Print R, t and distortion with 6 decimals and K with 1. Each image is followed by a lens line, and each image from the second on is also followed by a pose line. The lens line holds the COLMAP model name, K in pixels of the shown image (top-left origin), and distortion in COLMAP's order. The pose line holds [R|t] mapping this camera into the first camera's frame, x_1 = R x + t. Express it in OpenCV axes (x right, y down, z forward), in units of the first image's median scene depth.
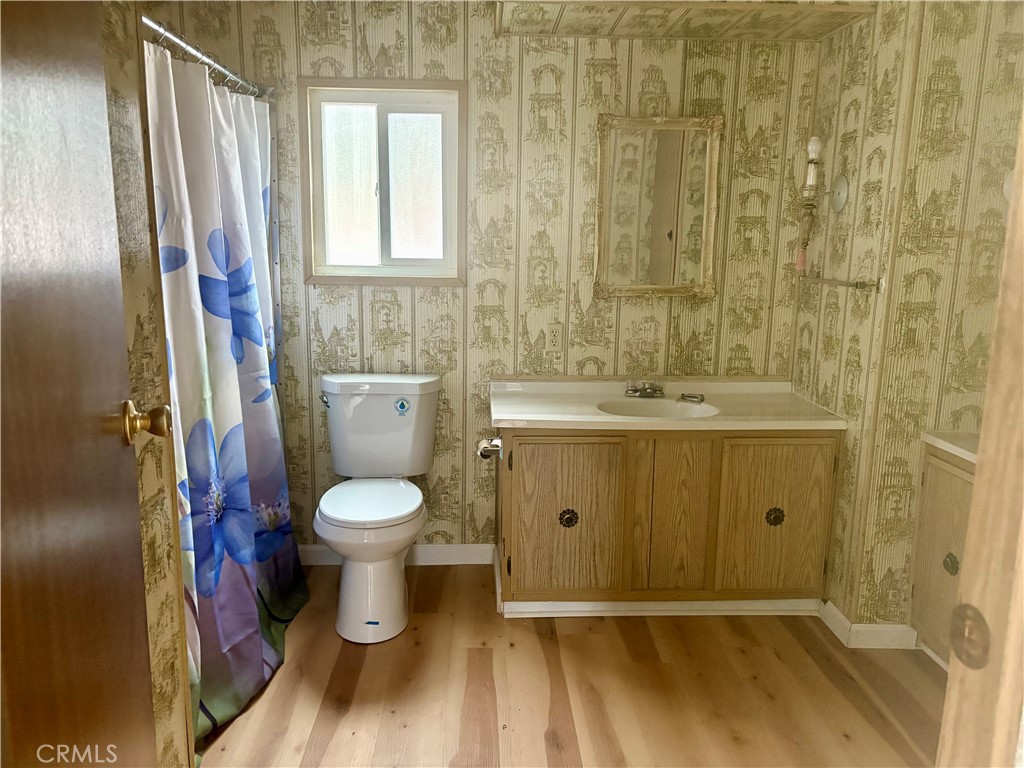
lens RADIAL K [[771.4, 0, 509.1], [0, 771.4, 388.5], [0, 0, 1]] dist [0.030868, -0.046594]
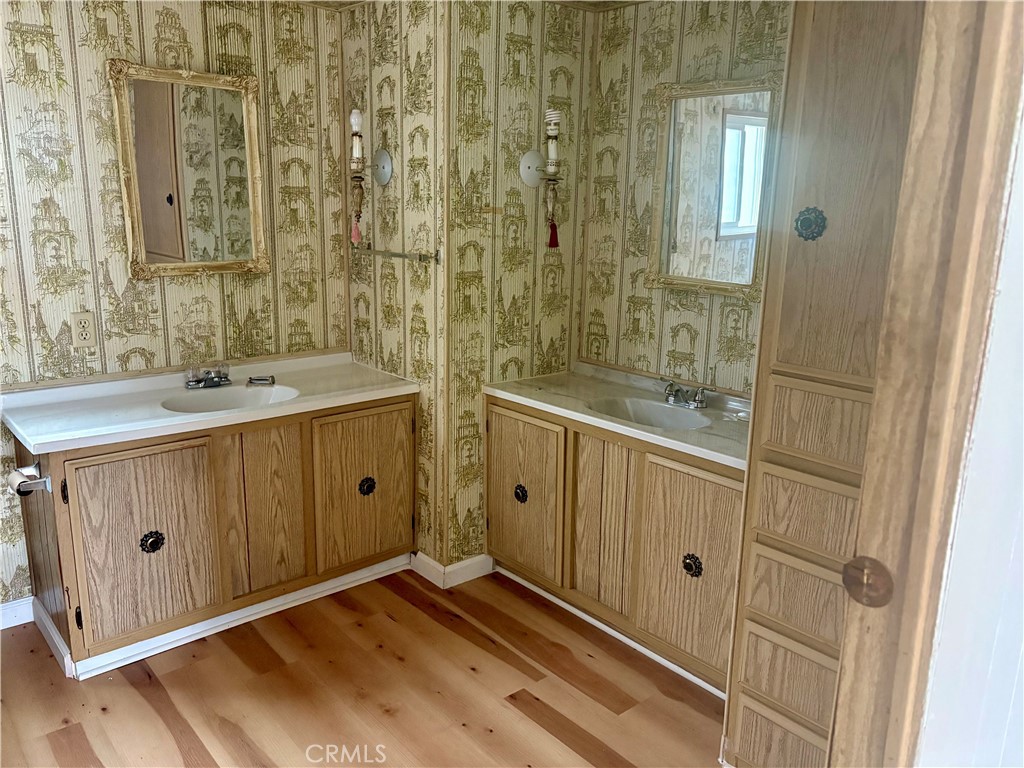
lens RADIAL K [[771.4, 0, 514.8], [0, 771.4, 385.5], [0, 0, 1]] dist [0.030868, -0.046594]
pose [[0.770470, -0.138580, 0.622231, -0.122249], [0.107338, 0.990351, 0.087656, -0.034669], [-0.628374, -0.000748, 0.777911, 0.083379]]
